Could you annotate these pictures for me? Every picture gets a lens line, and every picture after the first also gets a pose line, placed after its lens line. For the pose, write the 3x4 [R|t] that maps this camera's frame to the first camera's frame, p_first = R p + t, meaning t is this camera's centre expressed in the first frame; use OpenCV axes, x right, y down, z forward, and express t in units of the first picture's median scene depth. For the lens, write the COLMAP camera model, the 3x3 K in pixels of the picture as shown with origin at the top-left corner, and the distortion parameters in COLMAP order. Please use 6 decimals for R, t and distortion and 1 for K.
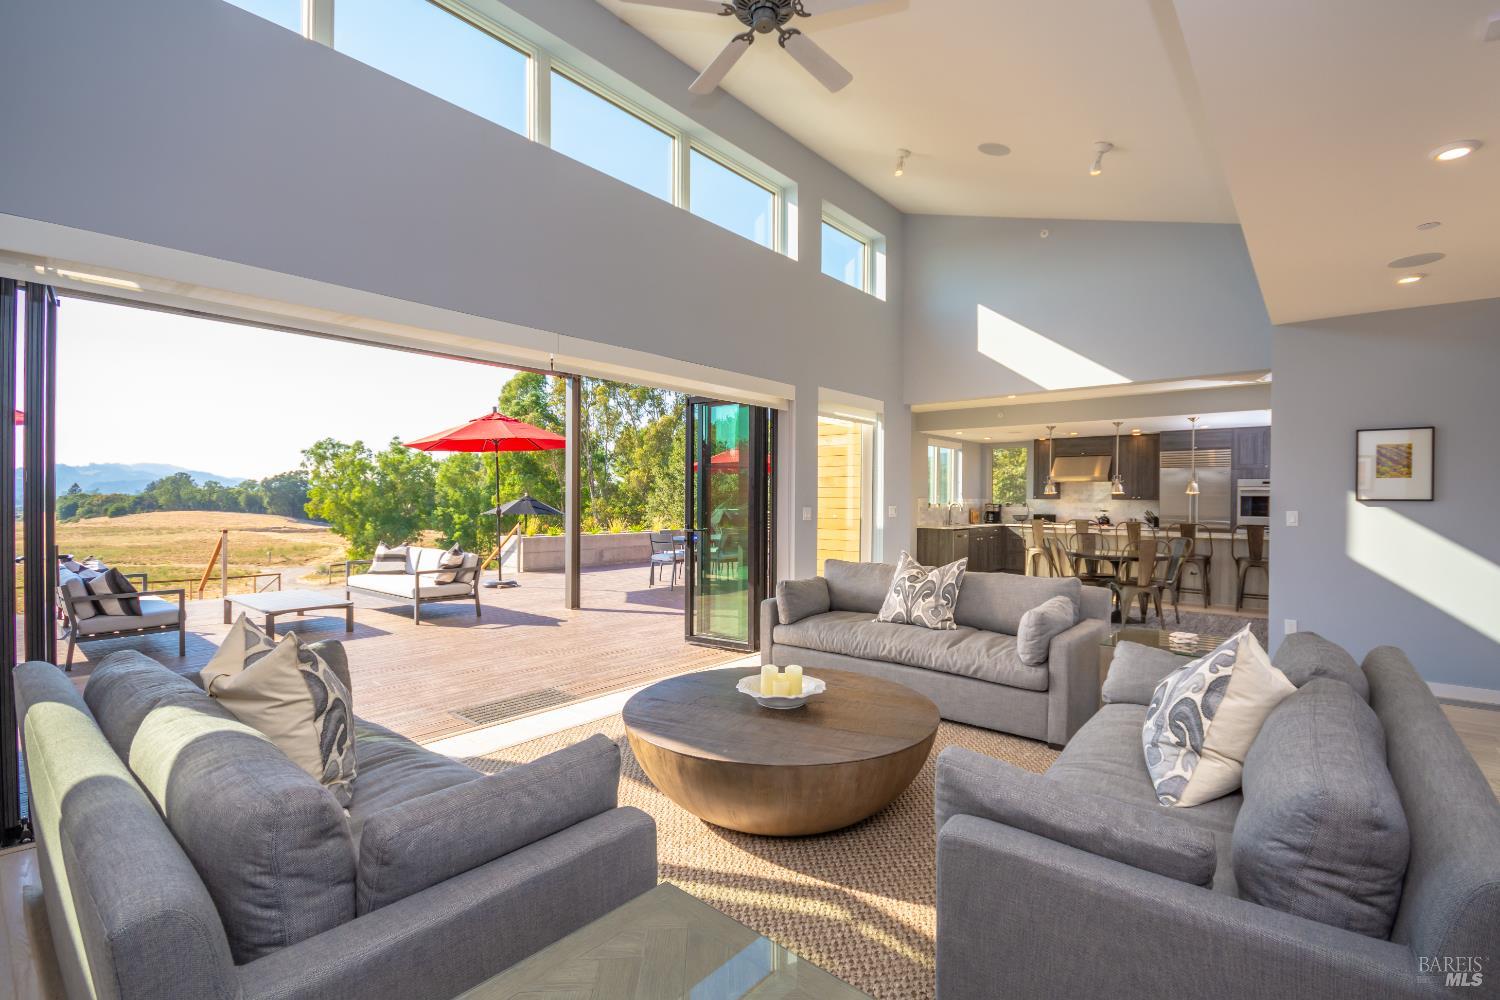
lens RADIAL K [[684.2, 0, 750.0], [0, 684.2, 500.0], [0, 0, 1]] dist [-0.000652, 0.000168]
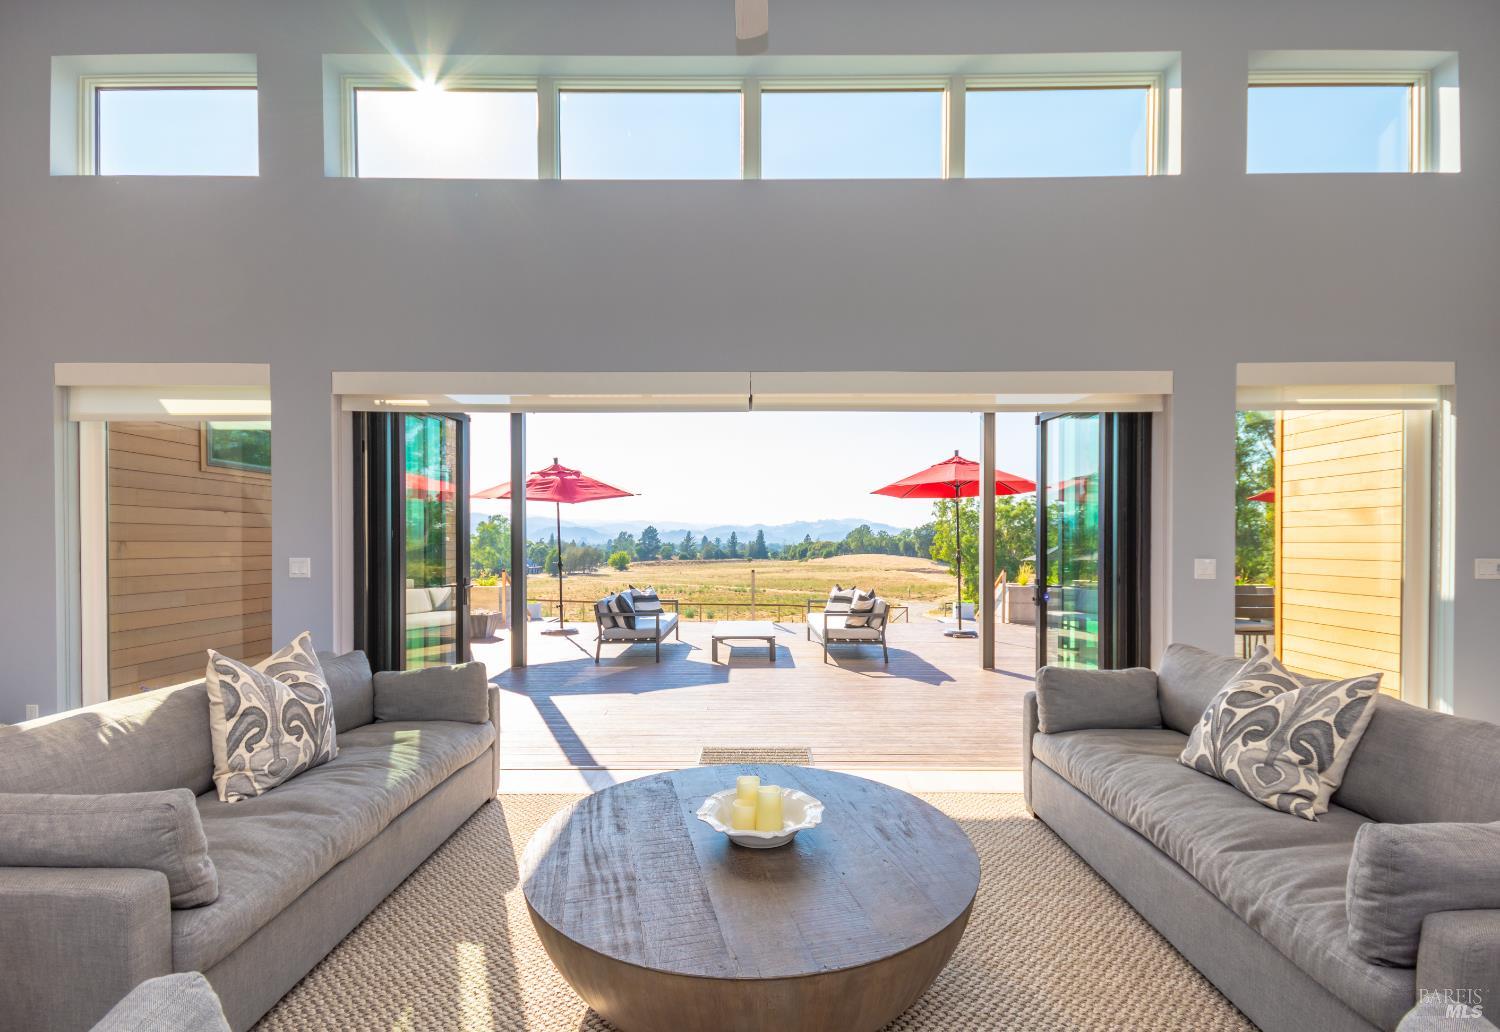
lens RADIAL K [[665.1, 0, 750.0], [0, 665.1, 516.0], [0, 0, 1]] dist [-0.000097, -0.000455]
pose [[0.634214, -0.038111, -0.772217, 0.244669], [0.004667, 0.998955, -0.045468, -0.001108], [0.773143, 0.025233, 0.633729, 0.236248]]
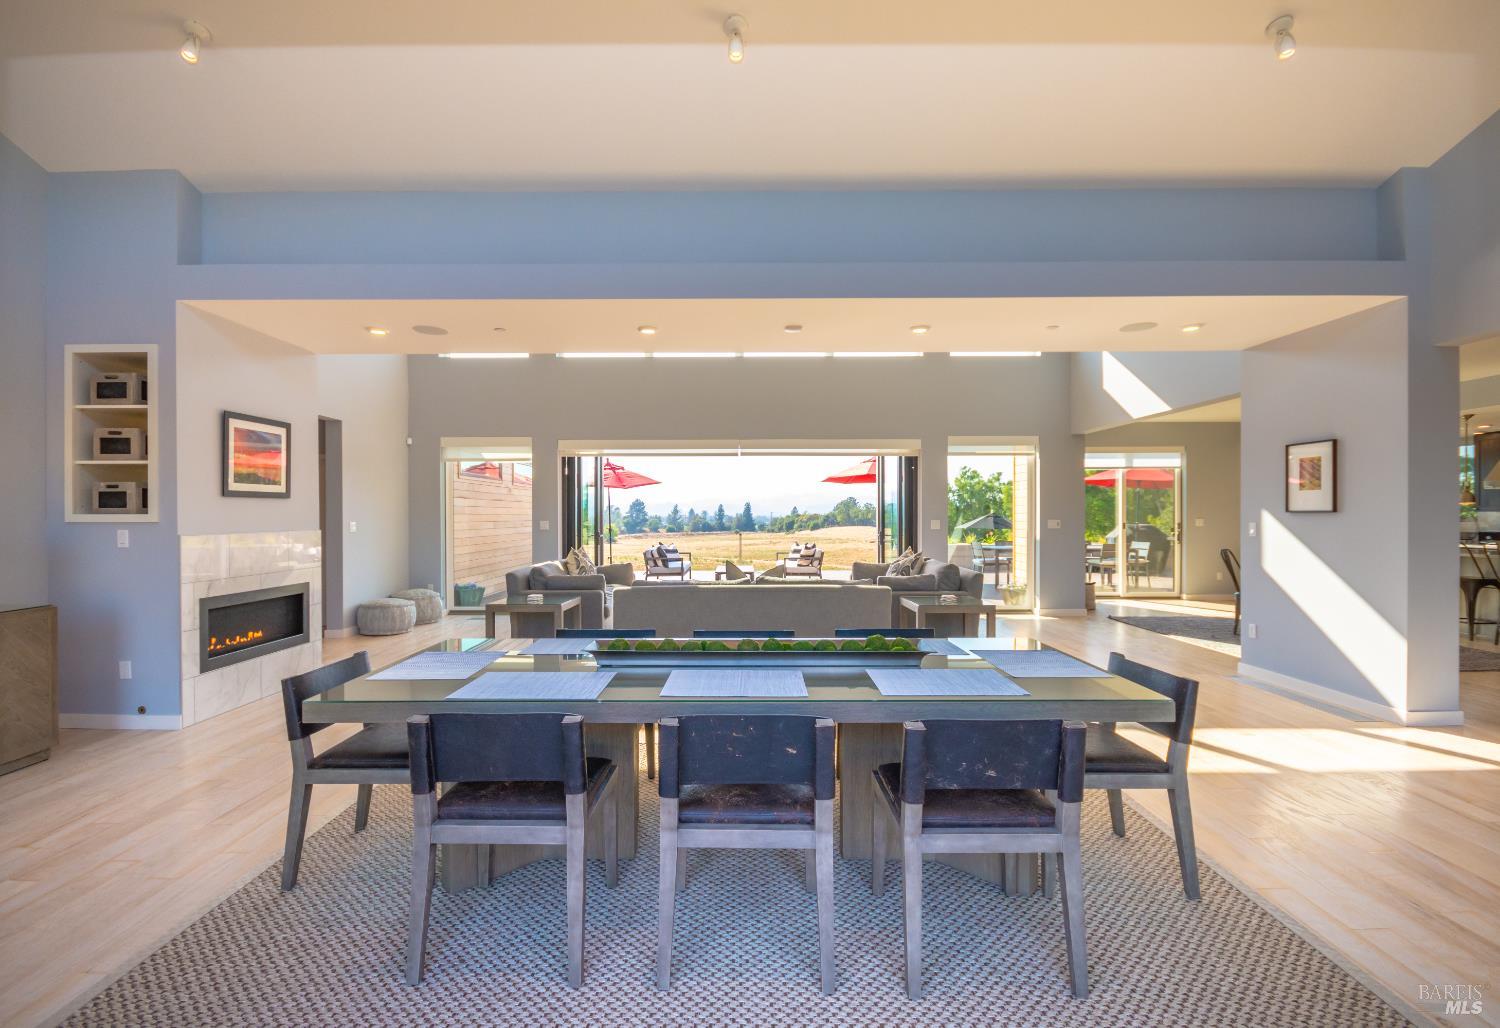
lens RADIAL K [[692.1, 0, 750.0], [0, 692.1, 514.0], [0, 0, 1]] dist [-0.000192, -0.000080]
pose [[0.648631, -0.009417, -0.761045, 0.796240], [0.006202, 0.999956, -0.007087, 0.004621], [0.761078, -0.000123, 0.648661, -0.222967]]
